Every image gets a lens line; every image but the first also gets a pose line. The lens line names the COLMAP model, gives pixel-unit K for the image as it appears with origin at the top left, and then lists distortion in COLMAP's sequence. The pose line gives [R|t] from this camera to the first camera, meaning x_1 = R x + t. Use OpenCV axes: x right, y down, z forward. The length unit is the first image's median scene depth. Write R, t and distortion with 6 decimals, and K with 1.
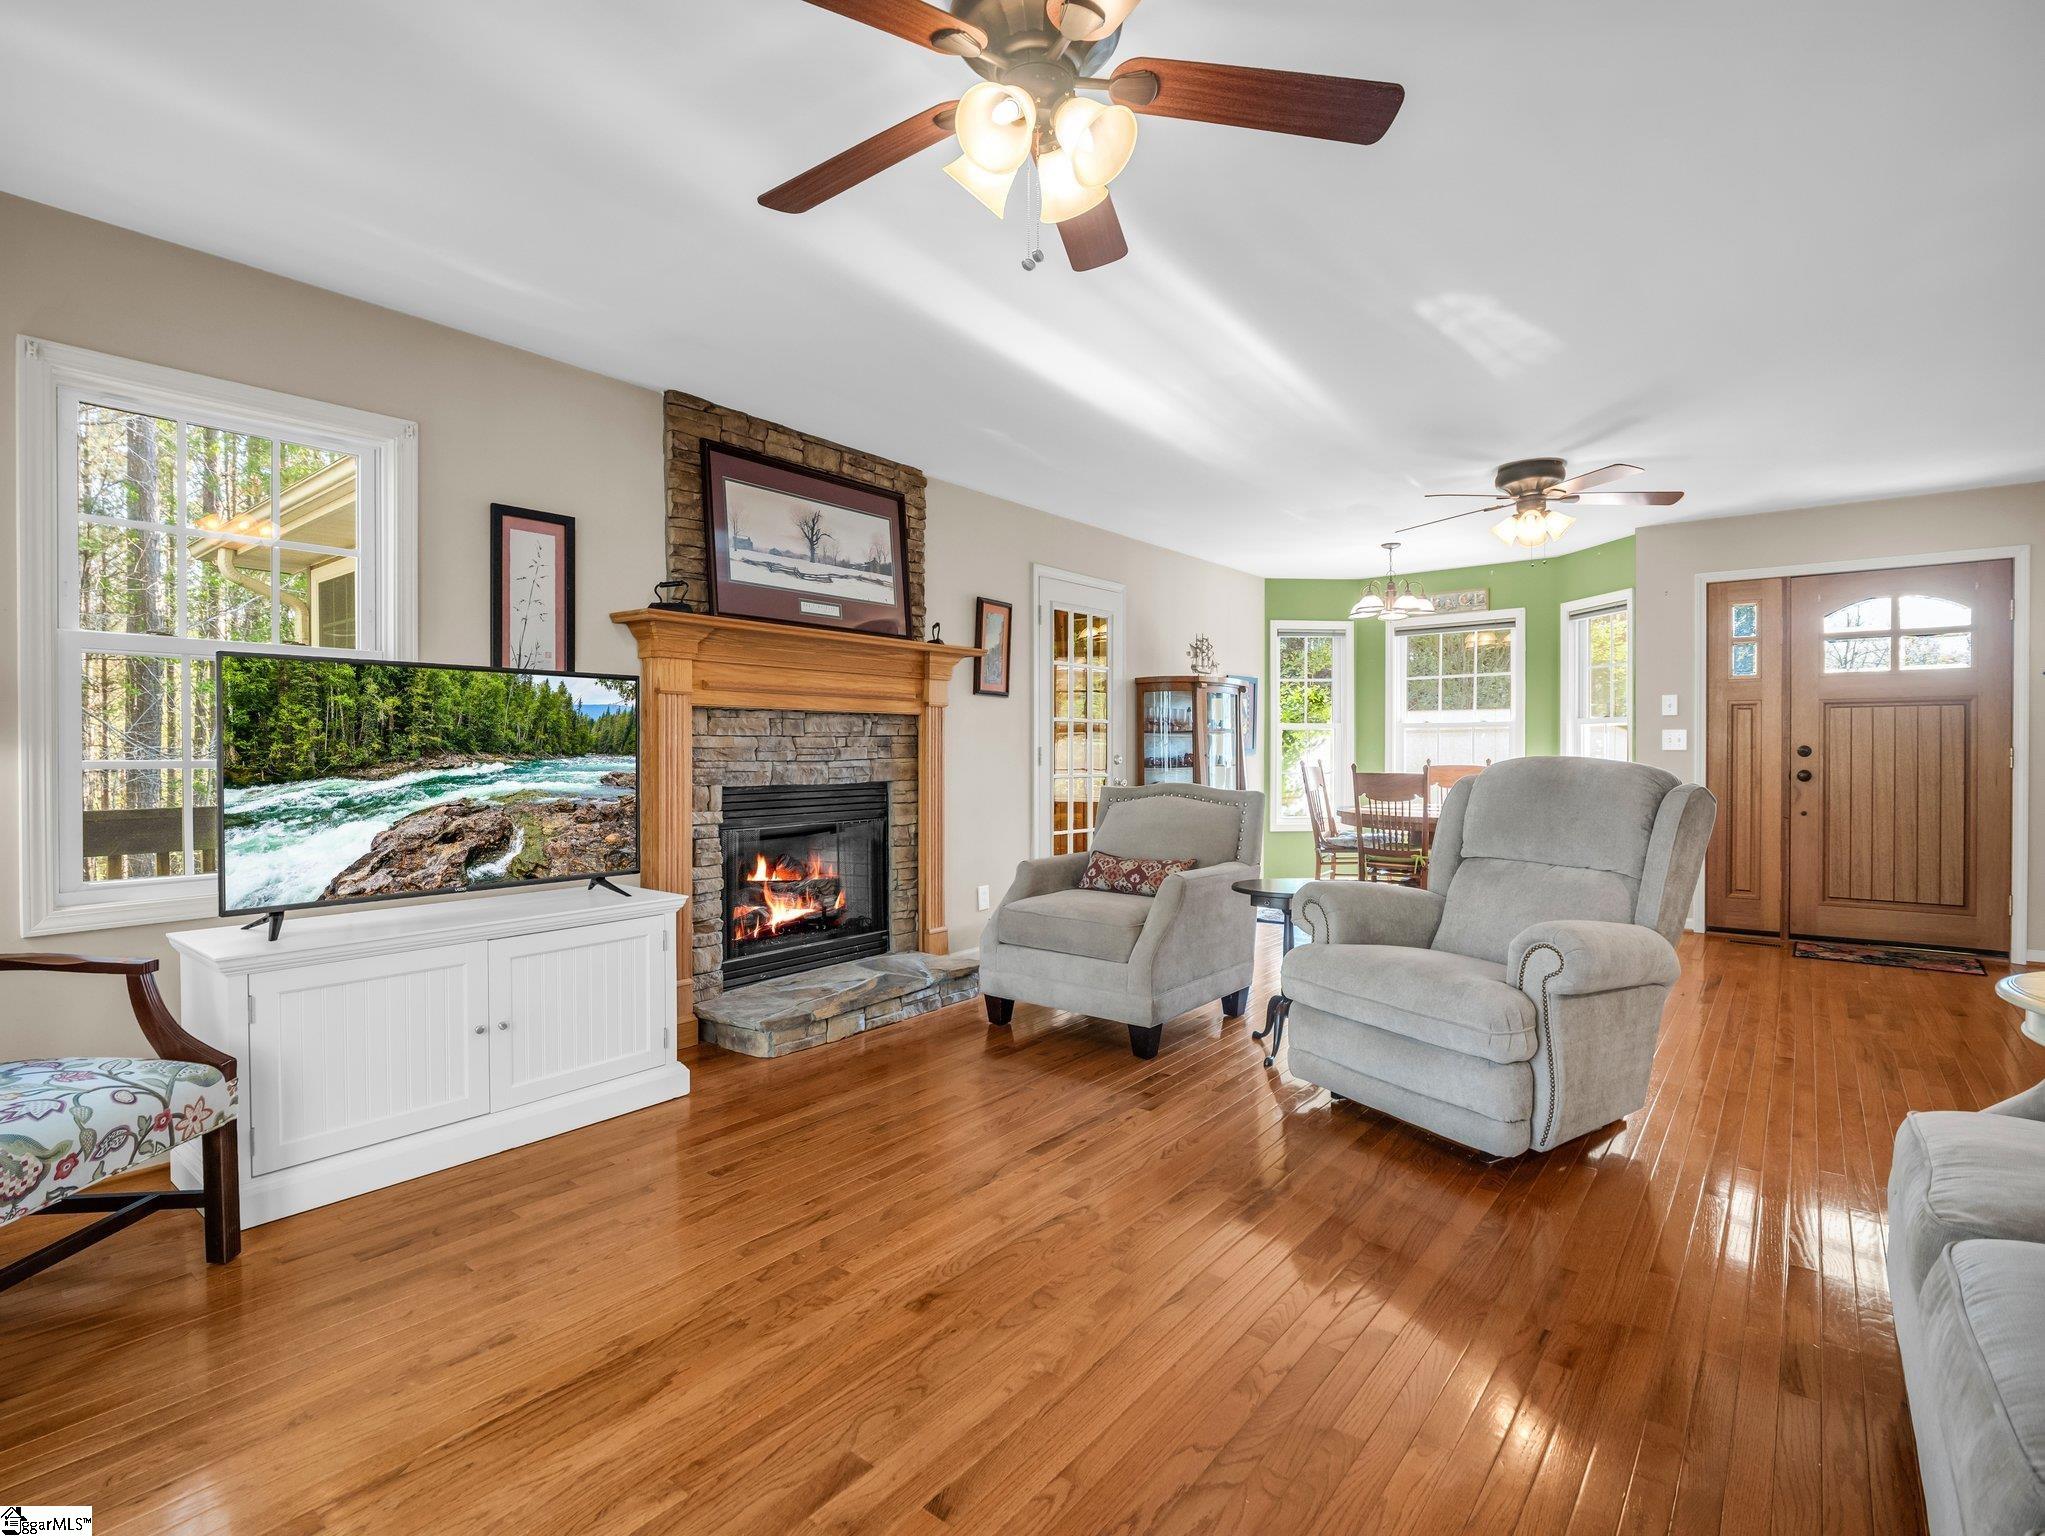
lens RADIAL K [[992.0, 0, 1013.1], [0, 992.0, 762.5], [0, 0, 1]] dist [-0.013546, -0.002268]
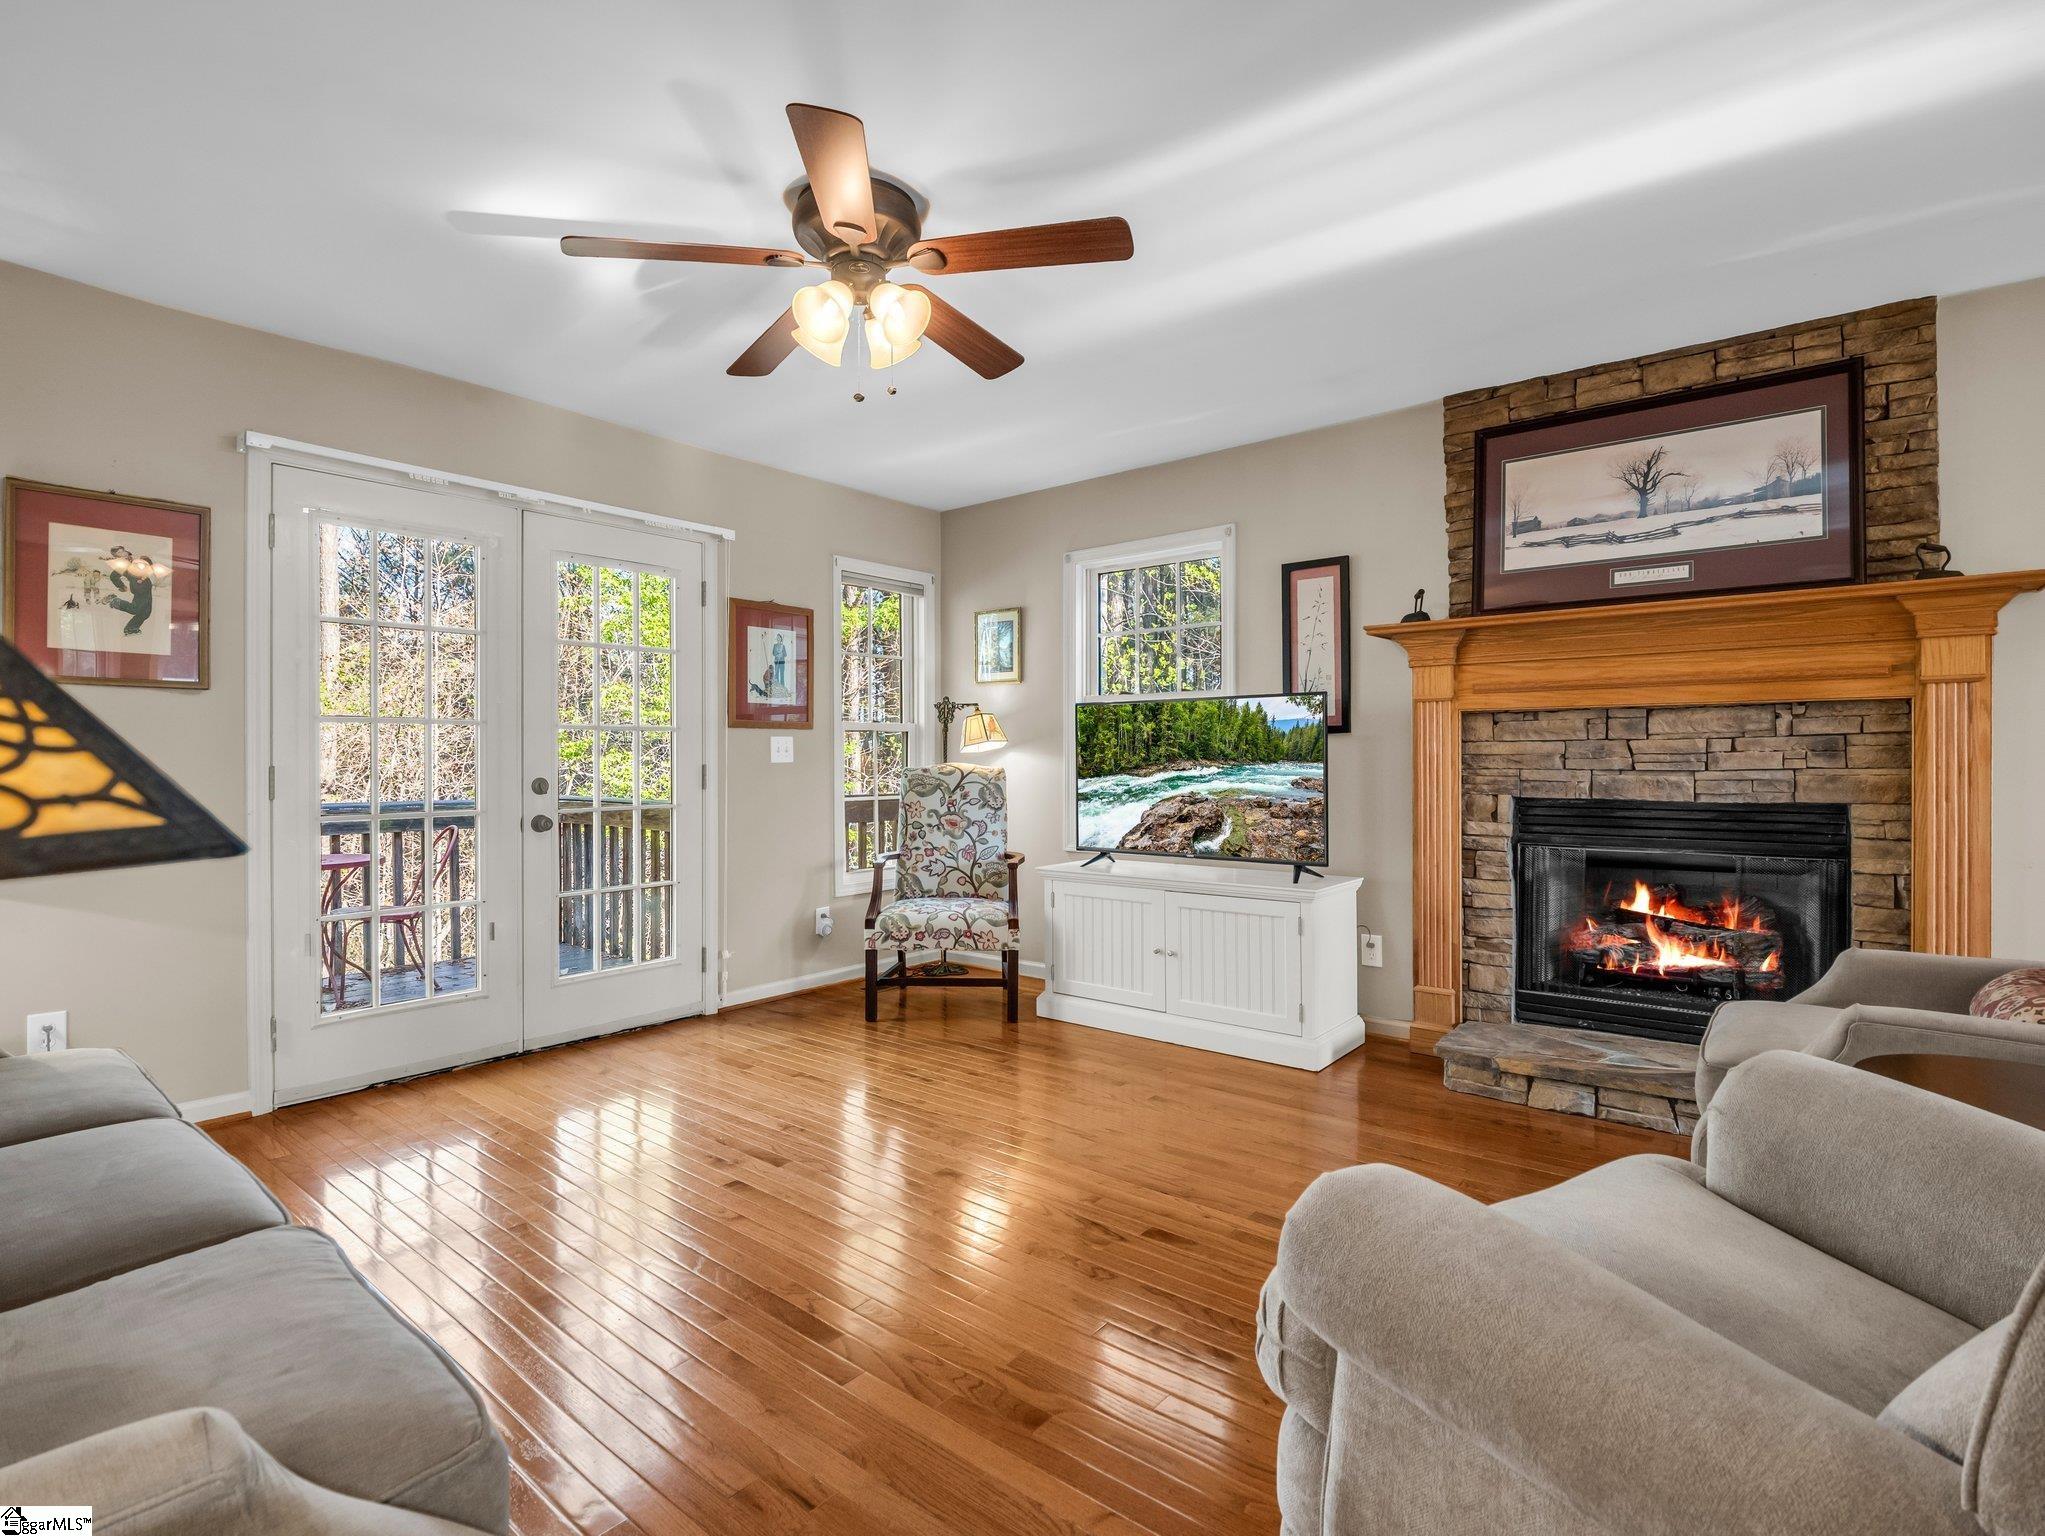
lens RADIAL K [[992.0, 0, 1028.0], [0, 992.0, 763.1], [0, 0, 1]] dist [-0.013546, -0.002268]
pose [[0.006109, 0.007296, -0.999955, 0.650830], [-0.008795, 0.999935, 0.007242, -0.009738], [0.999943, 0.008750, 0.006173, 0.572939]]
